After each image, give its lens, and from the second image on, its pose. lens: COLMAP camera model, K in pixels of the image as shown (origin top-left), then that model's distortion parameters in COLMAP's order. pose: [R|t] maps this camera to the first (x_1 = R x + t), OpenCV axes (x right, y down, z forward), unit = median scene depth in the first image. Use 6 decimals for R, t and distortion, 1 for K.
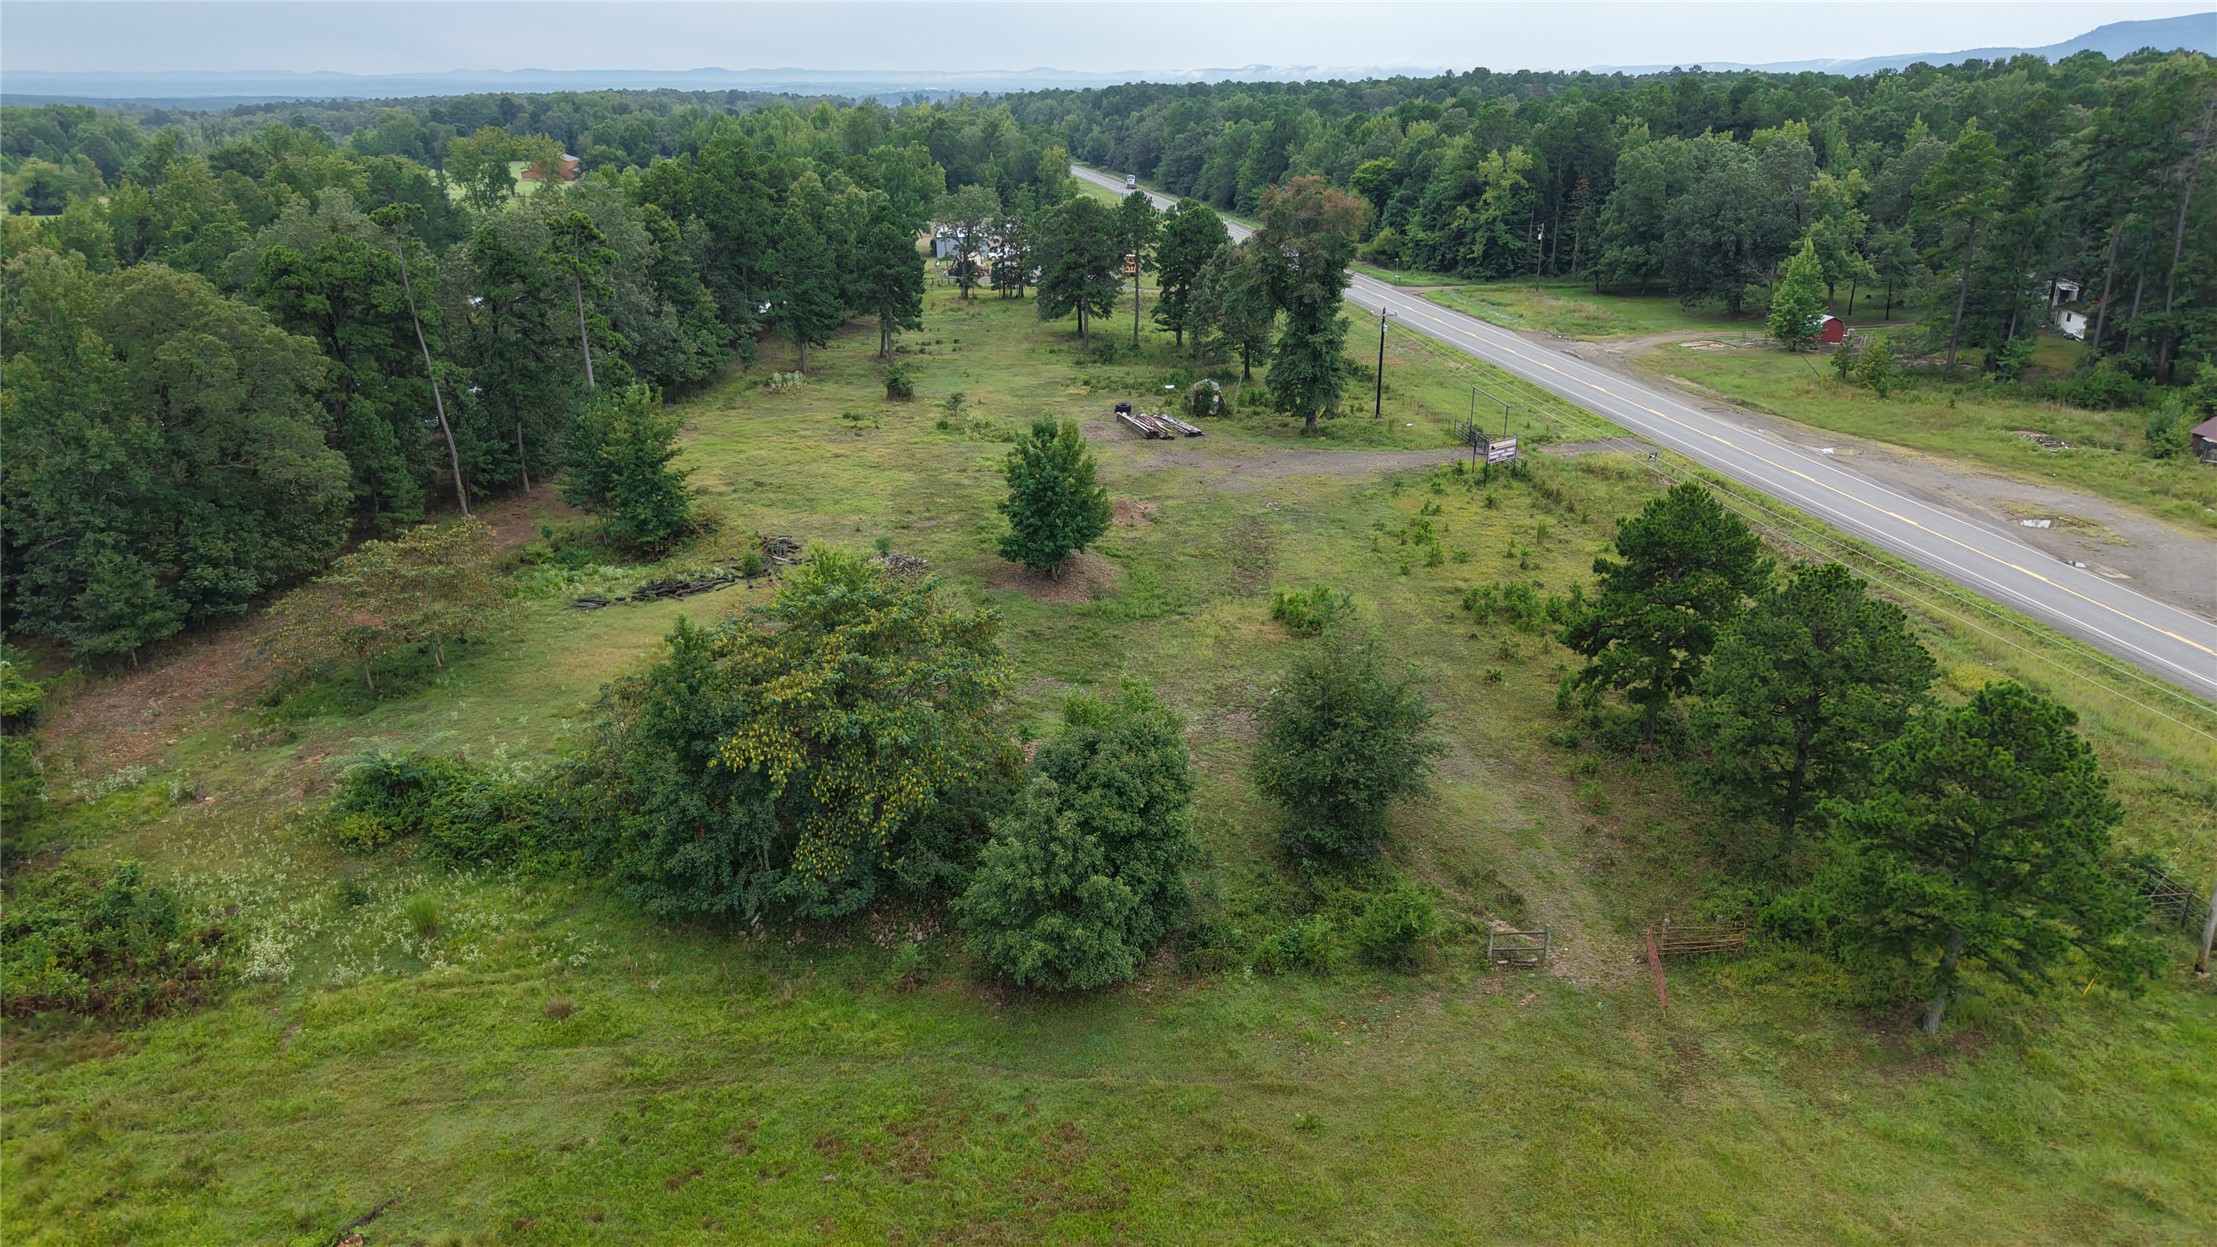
lens RADIAL K [[1483.7, 0, 1103.4], [0, 1483.7, 635.5], [0, 0, 1]] dist [0.024632, -0.029184]
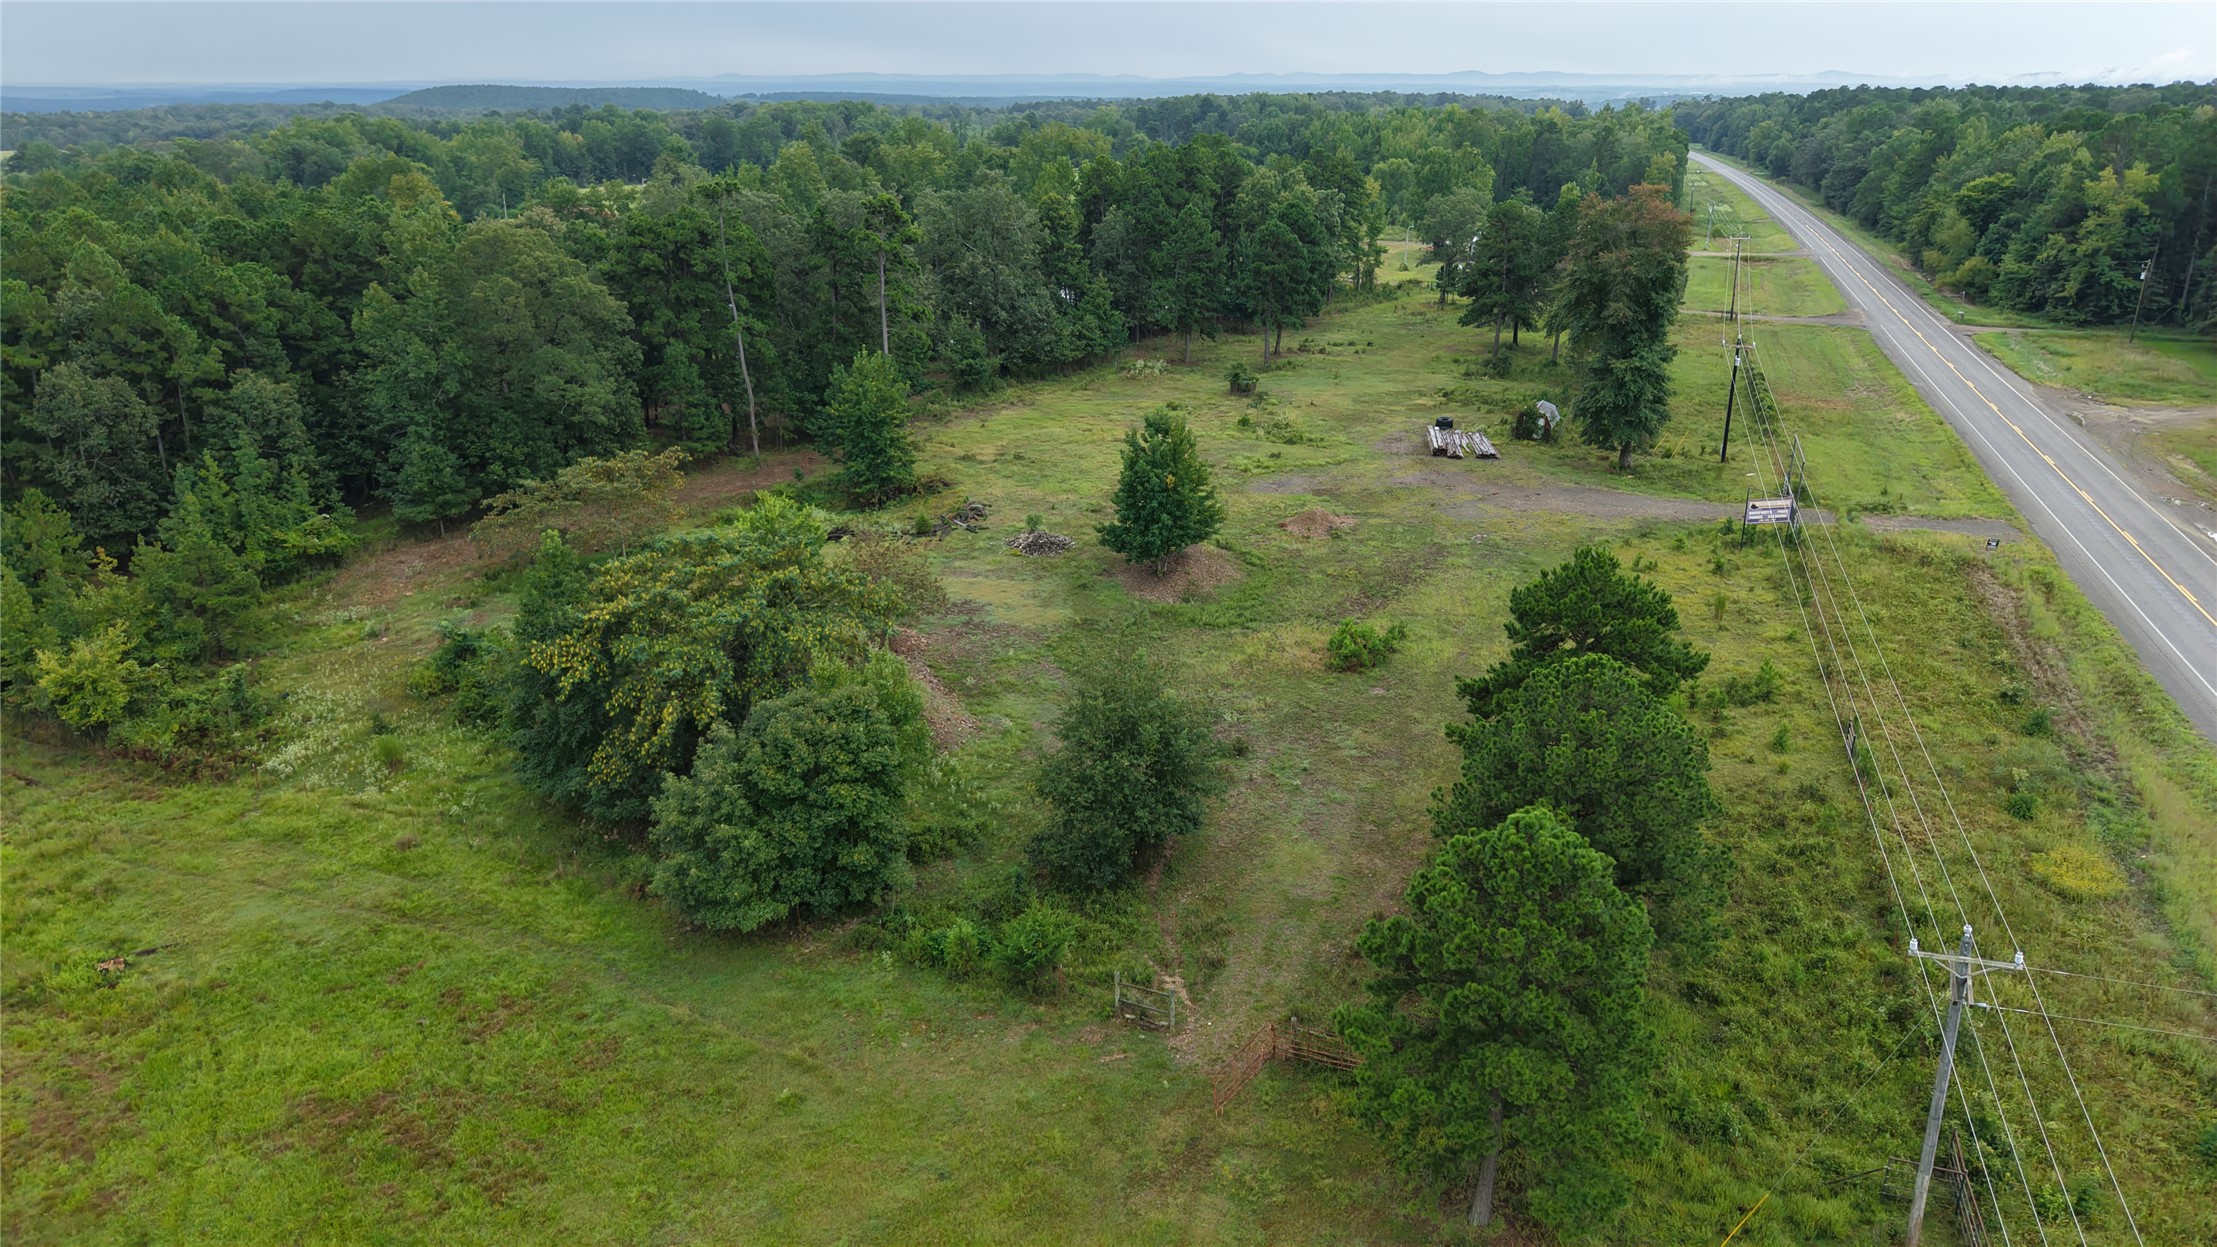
lens RADIAL K [[1483.7, 0, 1104.6], [0, 1483.7, 629.8], [0, 0, 1]] dist [0.024632, -0.029184]
pose [[0.892589, 0.159009, -0.421902, 0.358361], [-0.161368, 0.986427, 0.030375, -0.026352], [0.421005, 0.040969, 0.906132, 0.084449]]
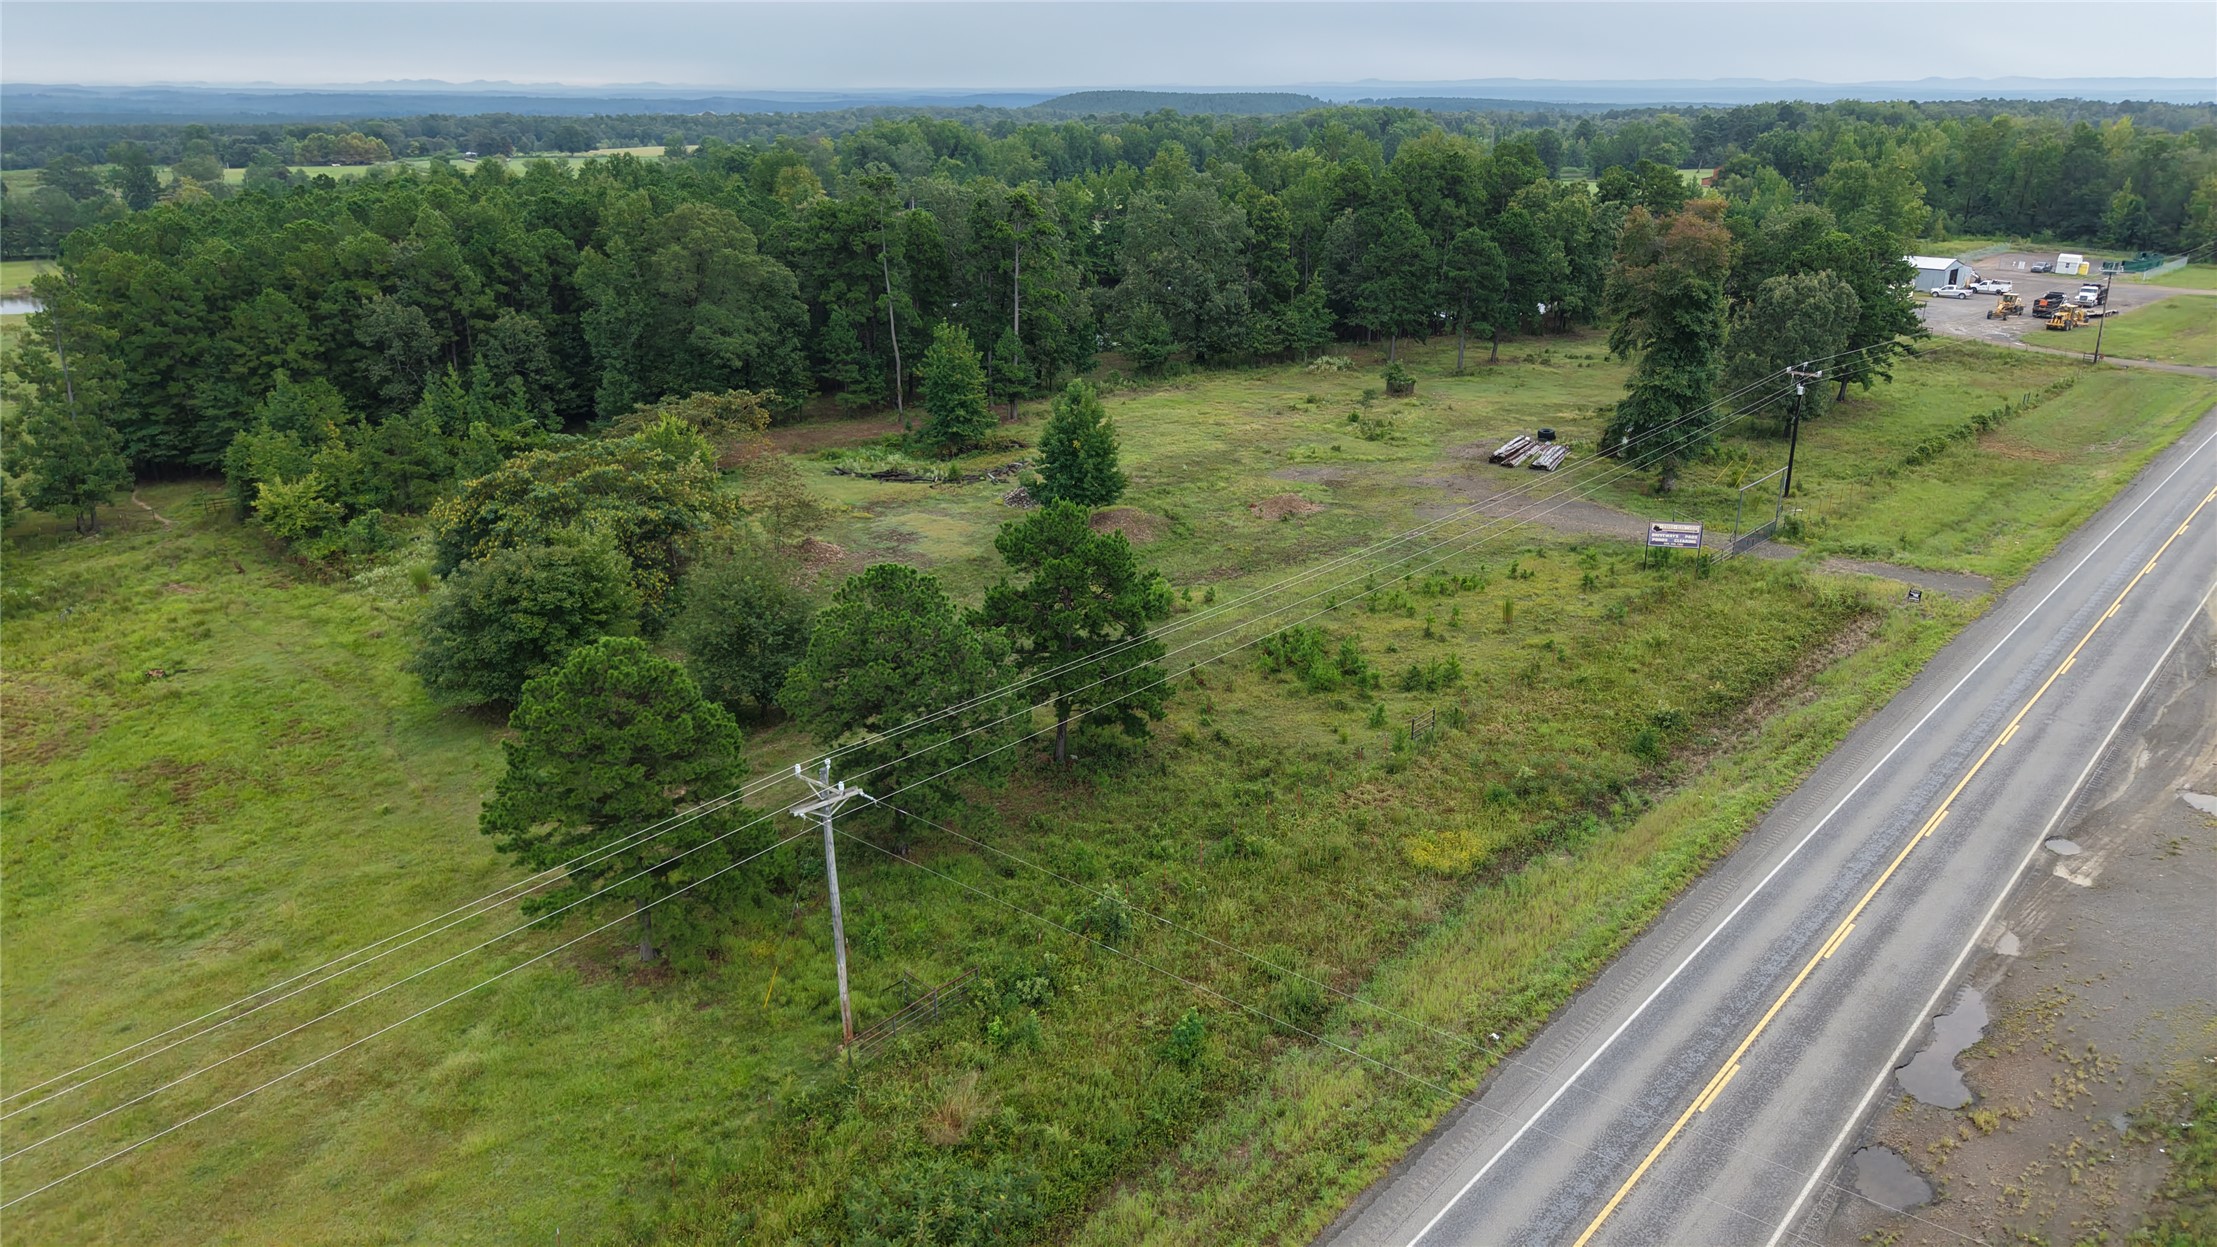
lens RADIAL K [[1483.7, 0, 1105.5], [0, 1483.7, 633.2], [0, 0, 1]] dist [0.024632, -0.029184]
pose [[0.648036, 0.266056, -0.713627, 0.801519], [-0.270194, 0.956363, 0.111193, -0.094387], [0.712070, 0.120761, 0.691645, 0.247551]]
